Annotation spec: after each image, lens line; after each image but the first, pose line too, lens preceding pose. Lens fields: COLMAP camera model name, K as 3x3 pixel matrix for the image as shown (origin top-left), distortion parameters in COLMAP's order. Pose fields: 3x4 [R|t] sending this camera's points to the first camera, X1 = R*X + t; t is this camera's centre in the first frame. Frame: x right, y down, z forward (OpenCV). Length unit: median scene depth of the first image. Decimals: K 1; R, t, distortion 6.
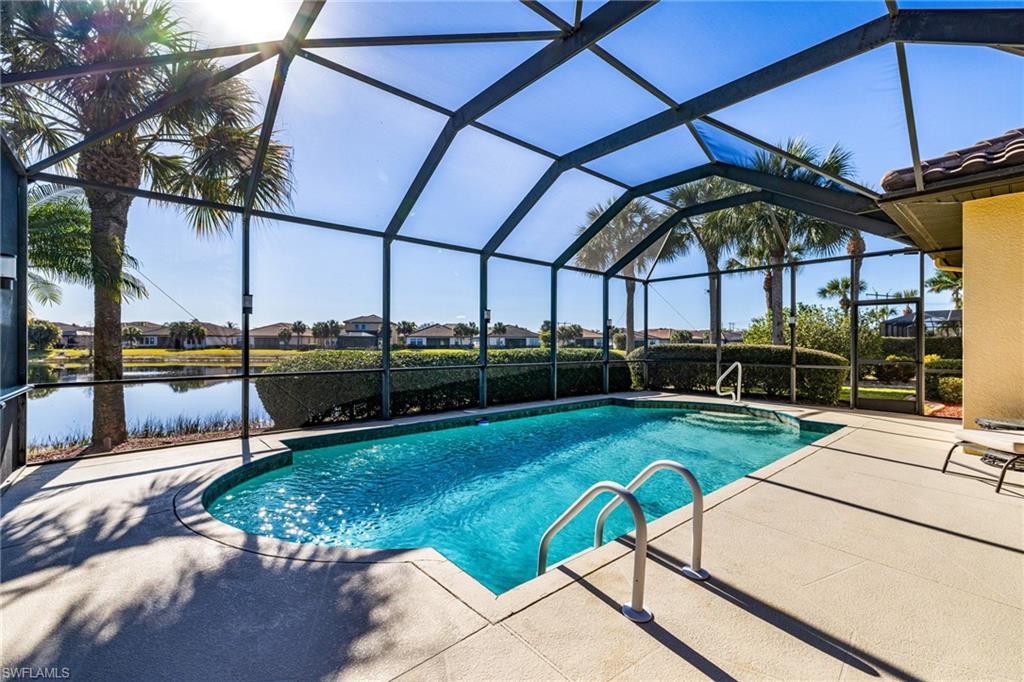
lens RADIAL K [[453.9, 0, 517.8], [0, 453.9, 341.7], [0, 0, 1]] dist [0.004703, -0.000064]
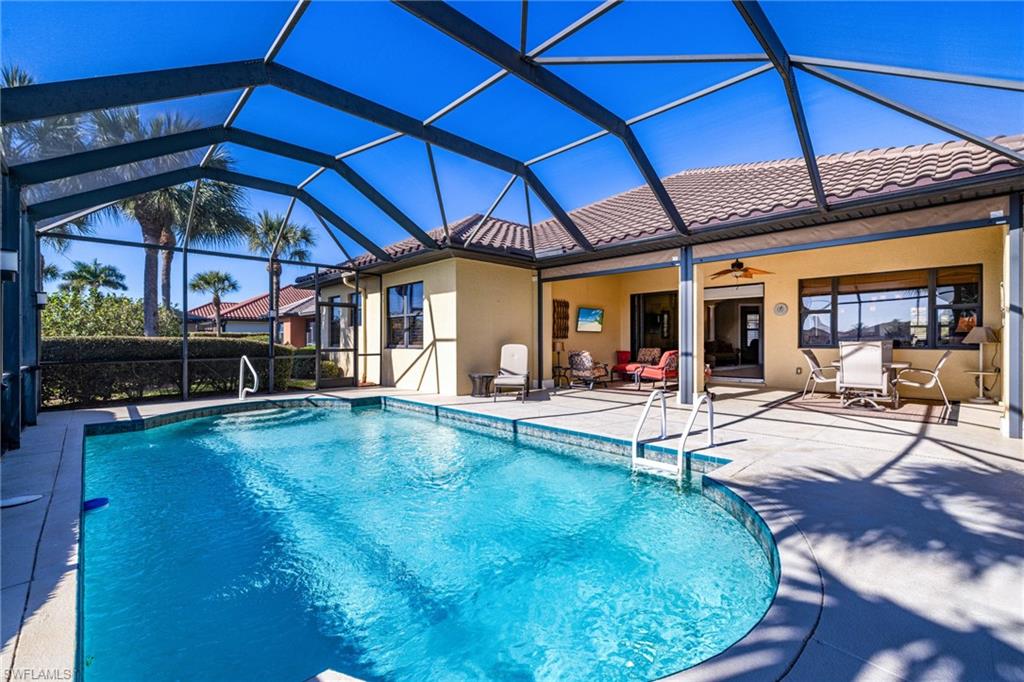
lens RADIAL K [[453.9, 0, 514.6], [0, 453.9, 340.5], [0, 0, 1]] dist [0.004703, -0.000064]
pose [[-0.095934, -0.002428, 0.995385, -1.405597], [-0.001599, 0.999996, 0.002285, 0.032602], [-0.995386, -0.001373, -0.095937, 1.574487]]
